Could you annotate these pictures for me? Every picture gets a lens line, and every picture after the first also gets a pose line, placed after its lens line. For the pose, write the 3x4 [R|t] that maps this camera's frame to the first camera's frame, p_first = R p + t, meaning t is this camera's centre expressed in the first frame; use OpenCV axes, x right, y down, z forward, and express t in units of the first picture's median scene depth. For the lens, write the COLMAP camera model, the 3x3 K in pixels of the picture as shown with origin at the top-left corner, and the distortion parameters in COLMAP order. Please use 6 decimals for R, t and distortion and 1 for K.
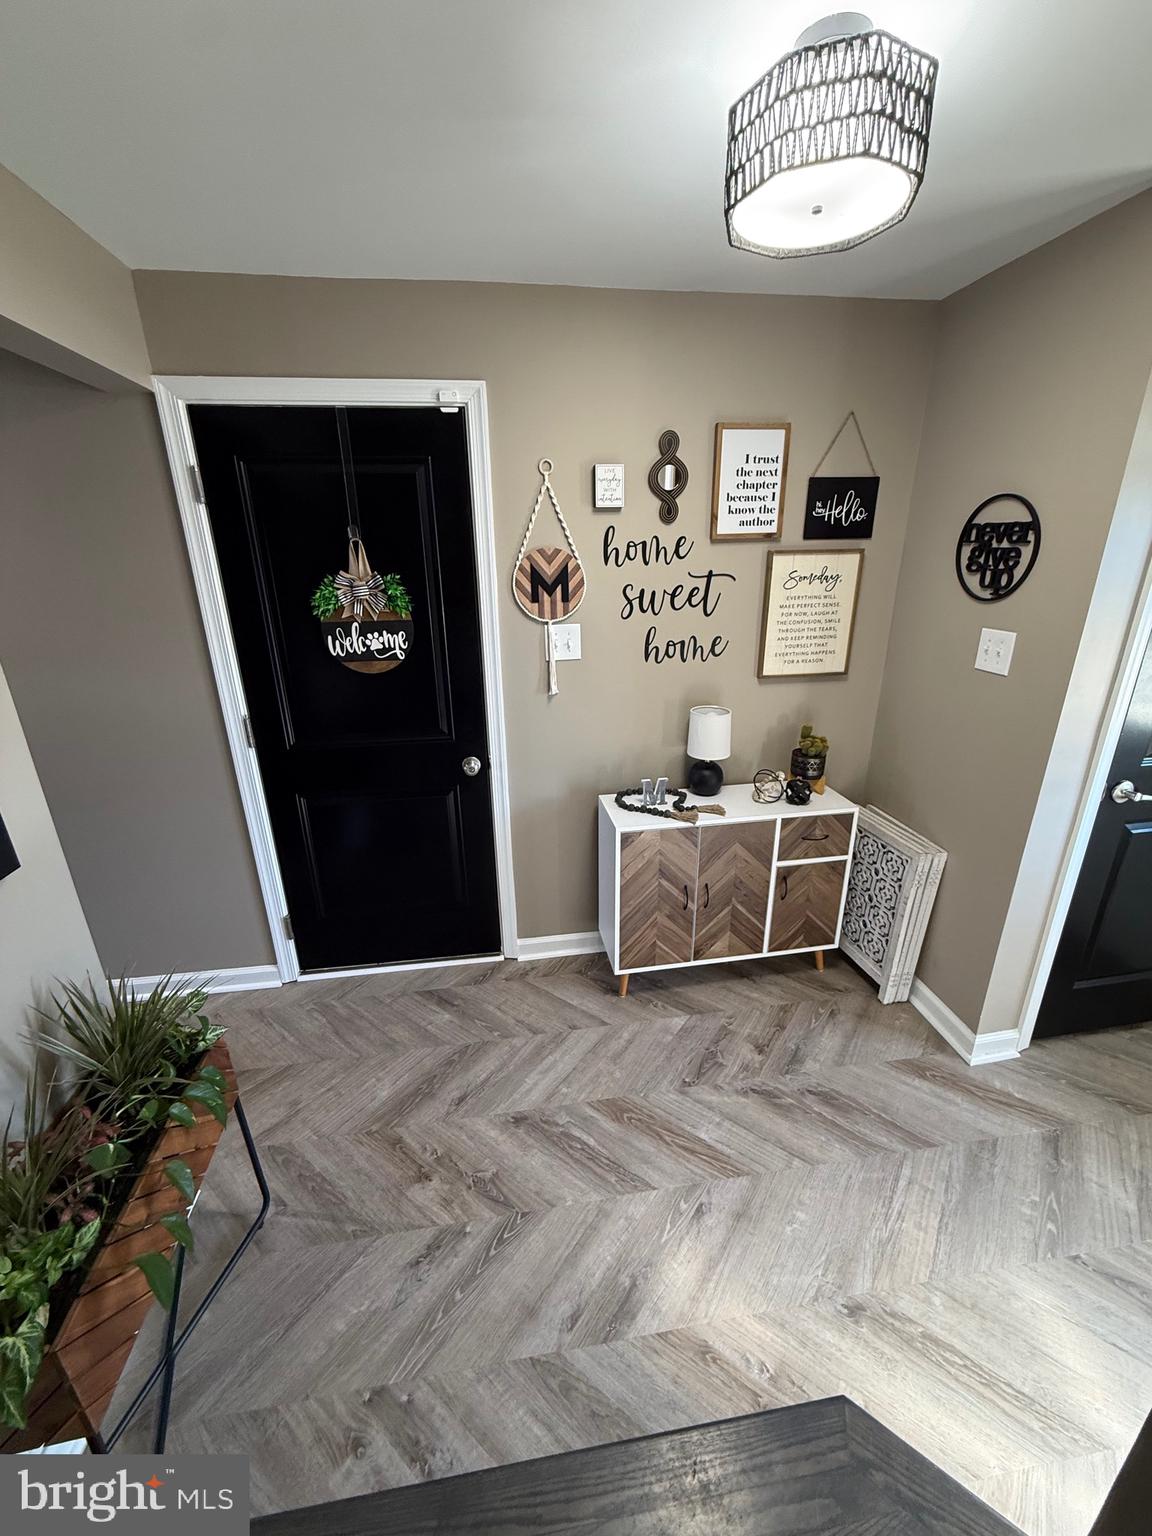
lens RADIAL K [[615.4, 0, 572.3], [0, 615.4, 766.5], [0, 0, 1]] dist [-0.002785, 0.000158]
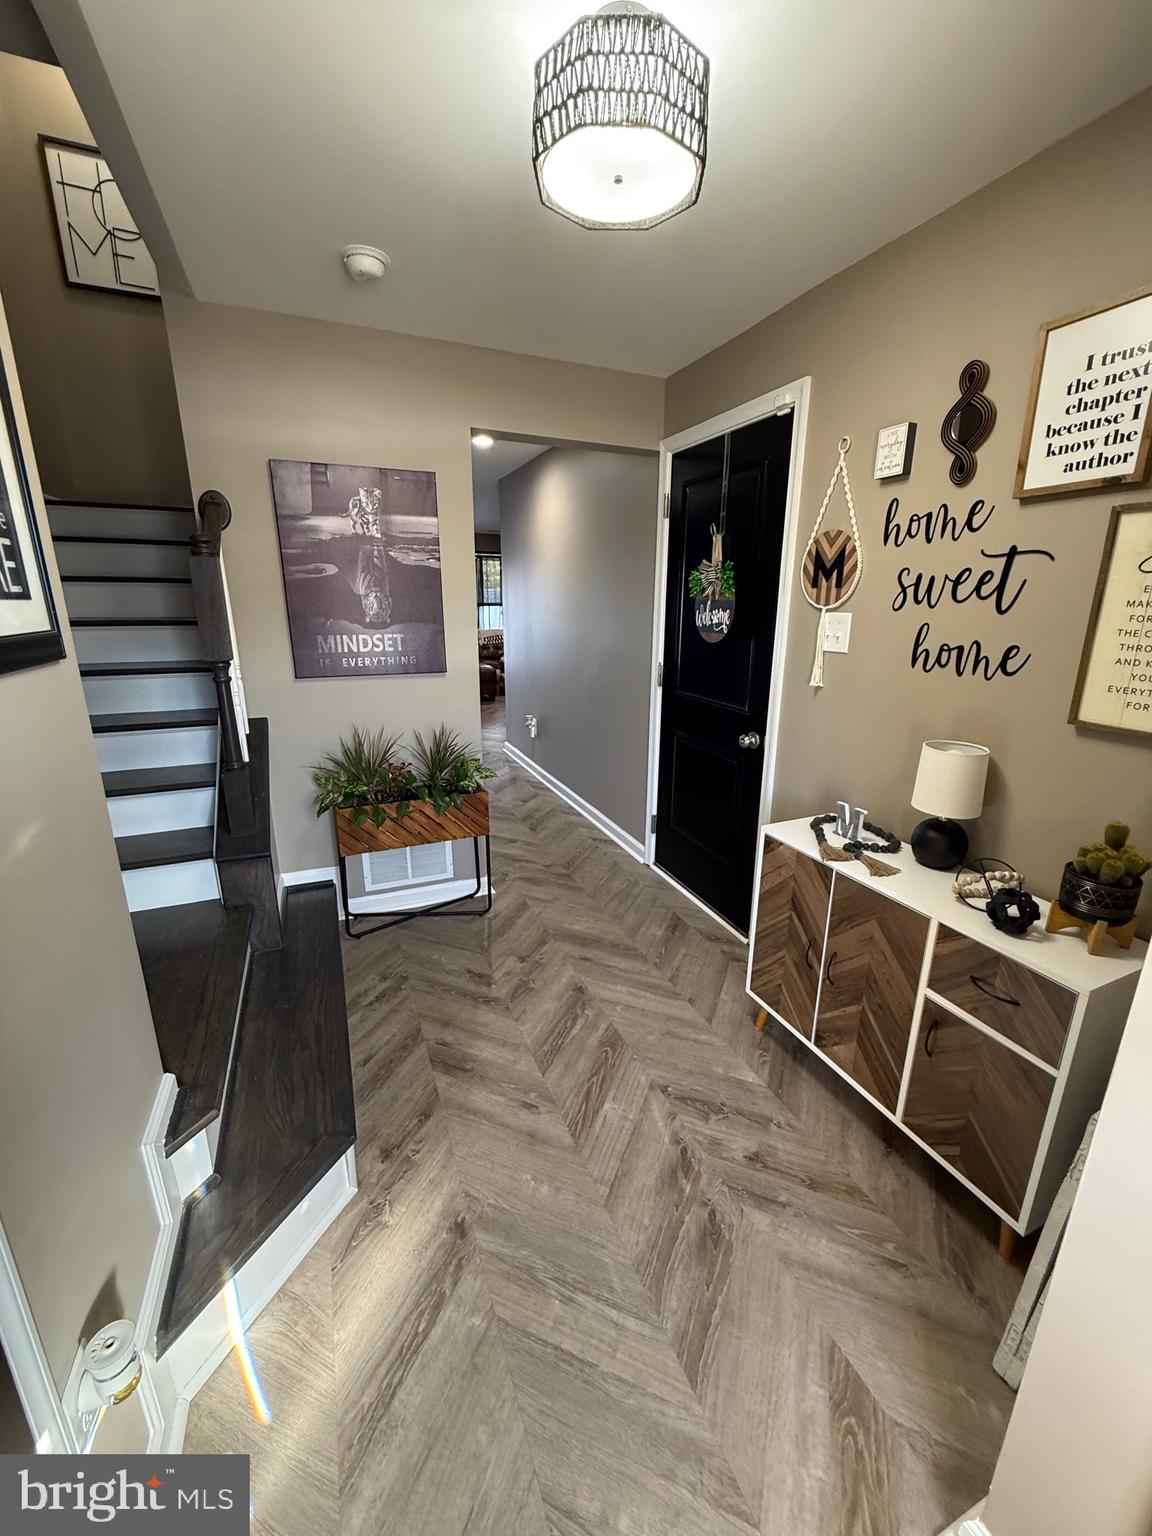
lens RADIAL K [[615.4, 0, 577.2], [0, 615.4, 767.4], [0, 0, 1]] dist [-0.002785, 0.000158]
pose [[0.246181, 0.277478, -0.928655, 0.831229], [-0.335566, 0.923286, 0.186917, -0.060356], [0.909280, 0.265610, 0.320408, 0.424721]]
